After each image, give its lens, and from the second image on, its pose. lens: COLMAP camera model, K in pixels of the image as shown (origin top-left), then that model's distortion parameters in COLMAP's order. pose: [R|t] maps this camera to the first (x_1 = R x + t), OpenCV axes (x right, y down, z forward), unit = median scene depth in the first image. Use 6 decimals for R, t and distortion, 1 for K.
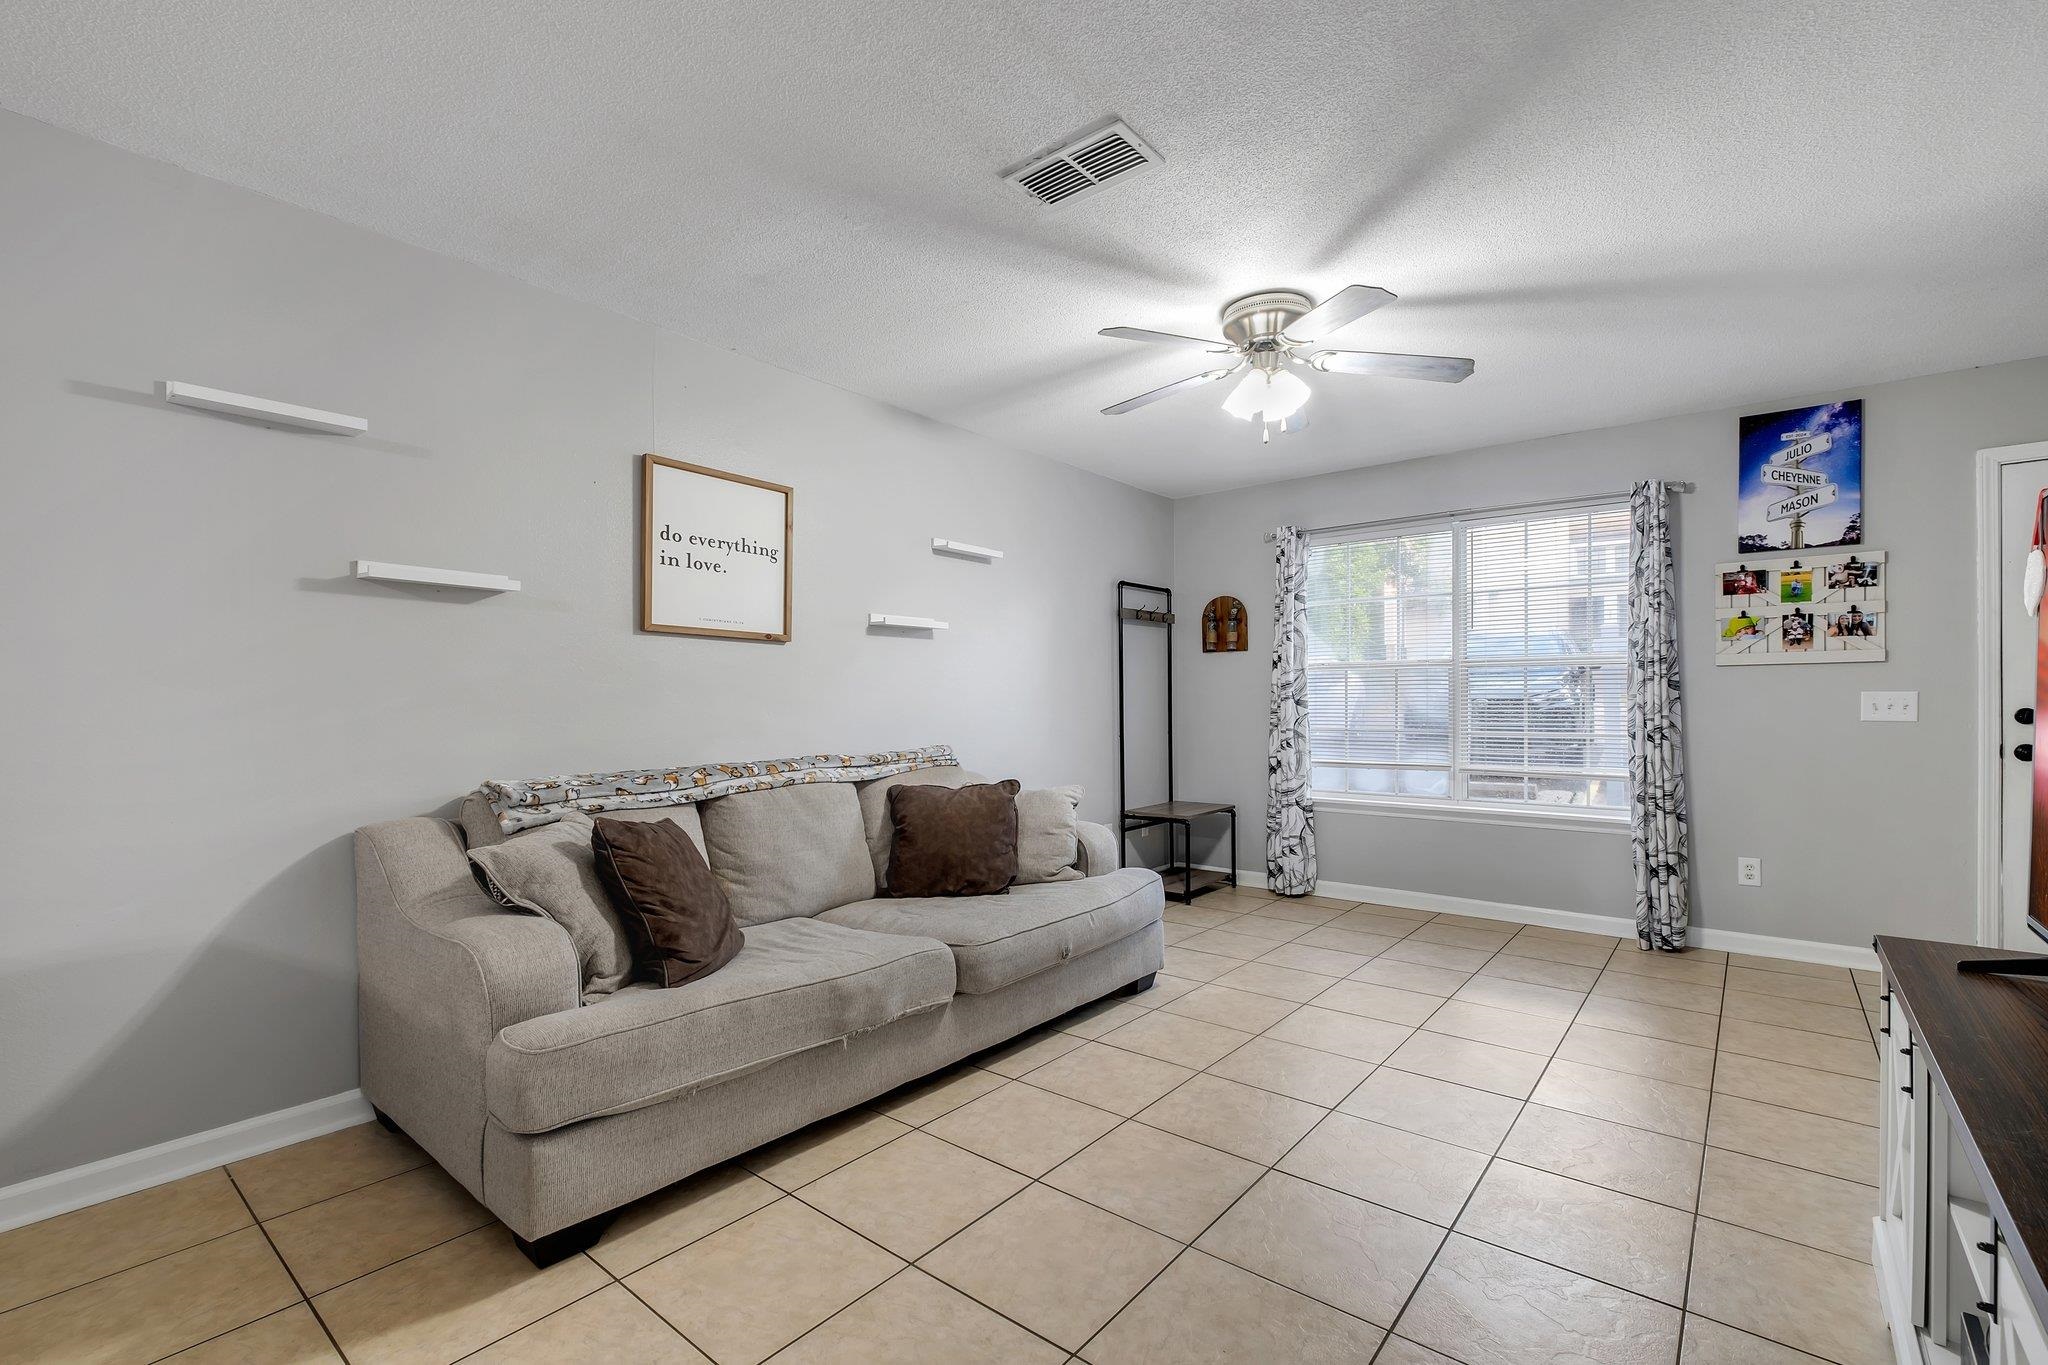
lens RADIAL K [[898.6, 0, 1029.6], [0, 898.6, 698.7], [0, 0, 1]] dist [-0.010723, -0.000386]
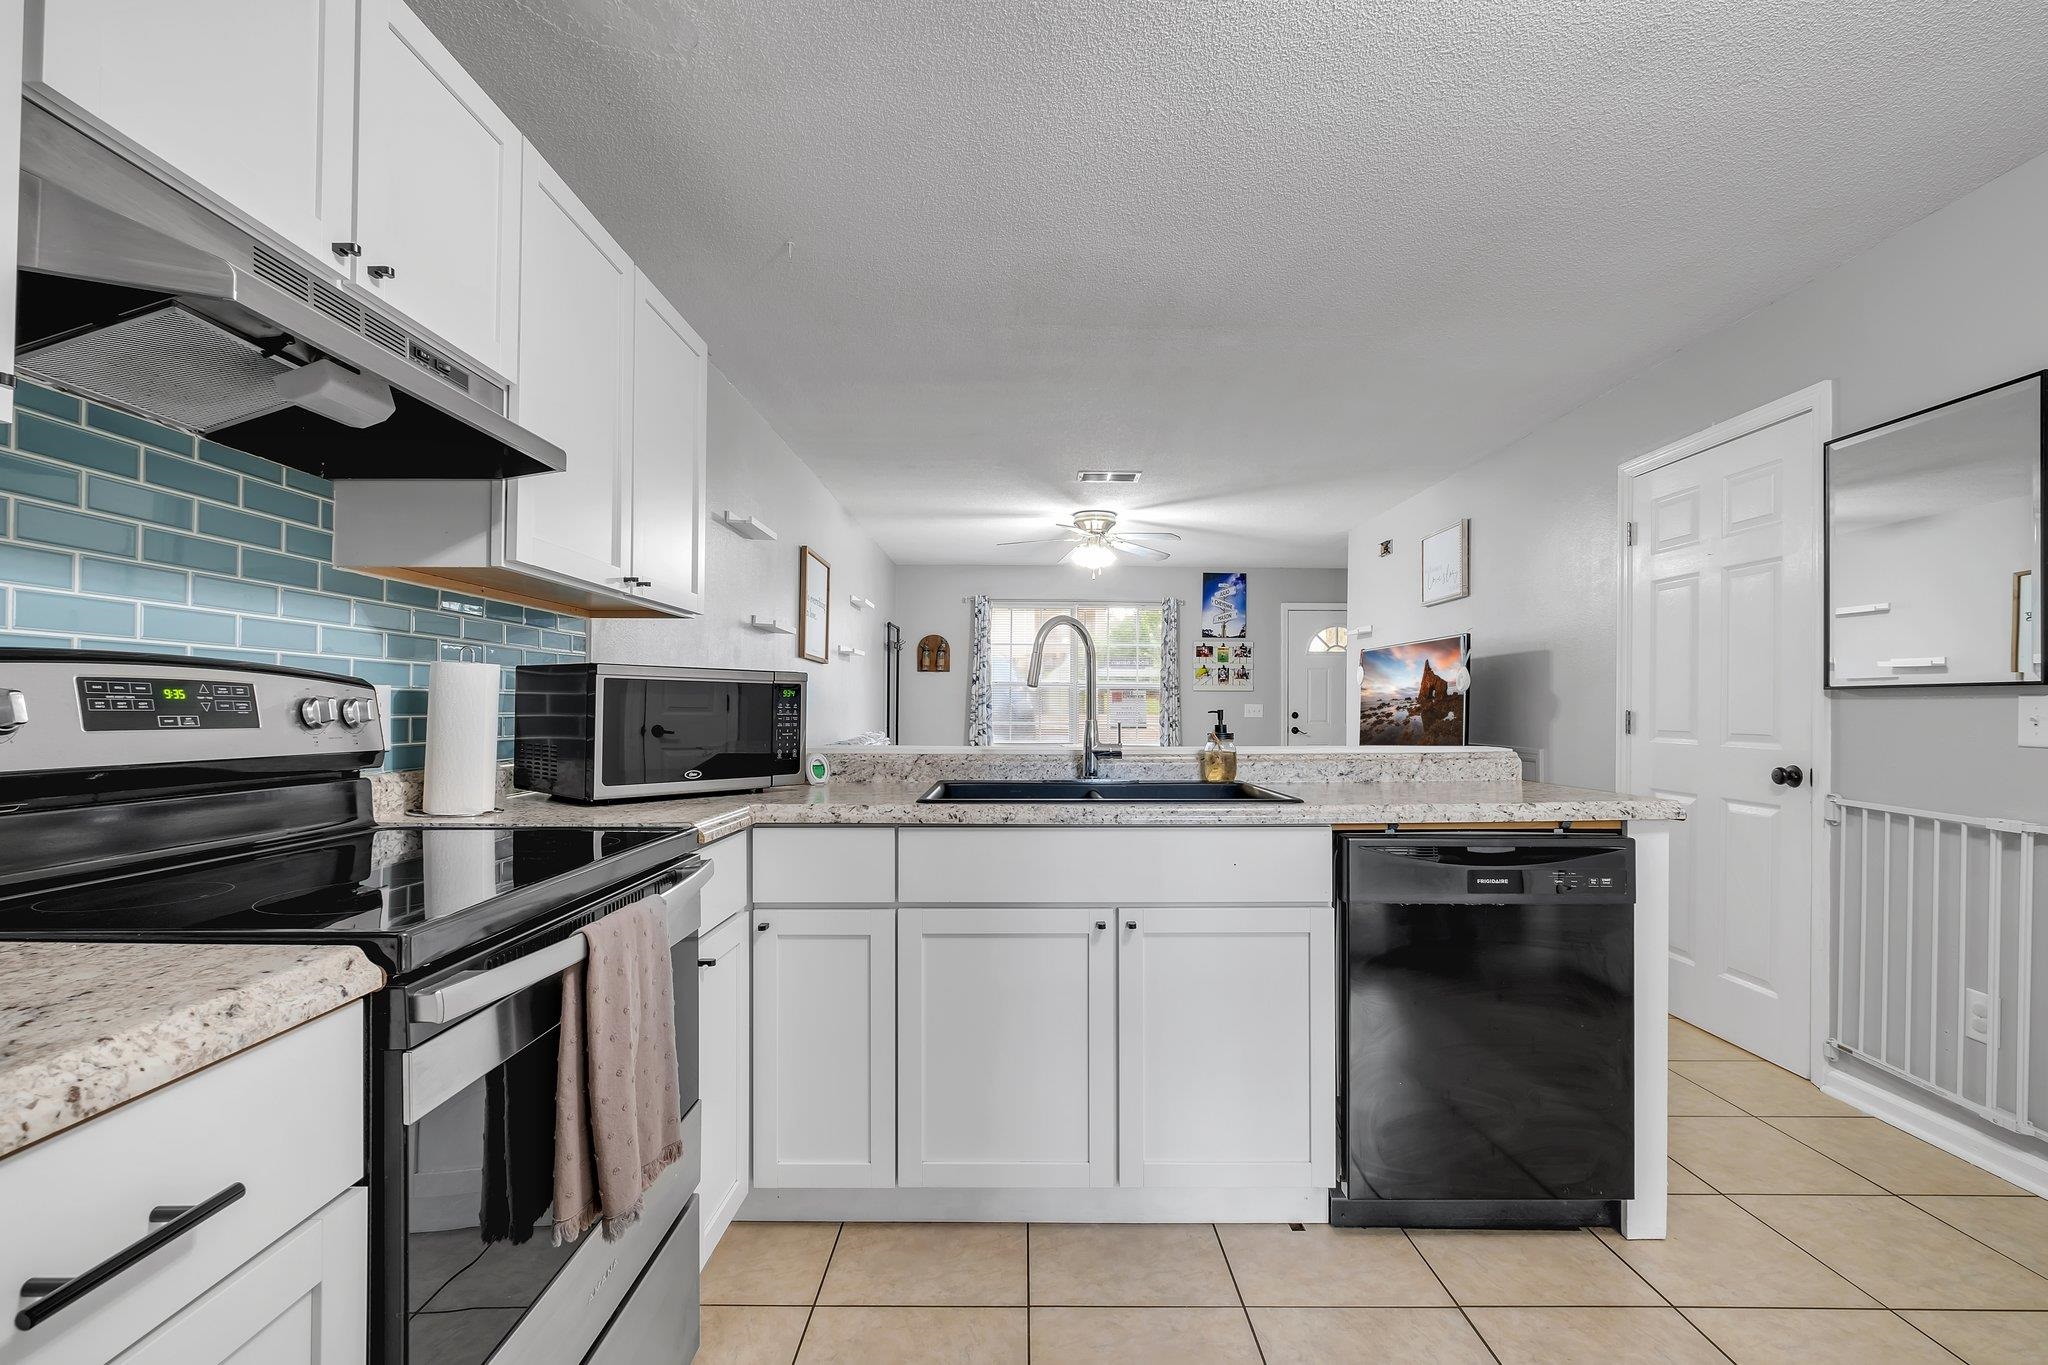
lens RADIAL K [[898.6, 0, 1021.2], [0, 898.6, 693.1], [0, 0, 1]] dist [-0.010723, -0.000386]
pose [[0.771348, 0.019205, 0.636124, -0.928638], [-0.013668, 0.999814, -0.013612, 0.003097], [-0.636267, 0.001805, 0.771467, -0.381476]]
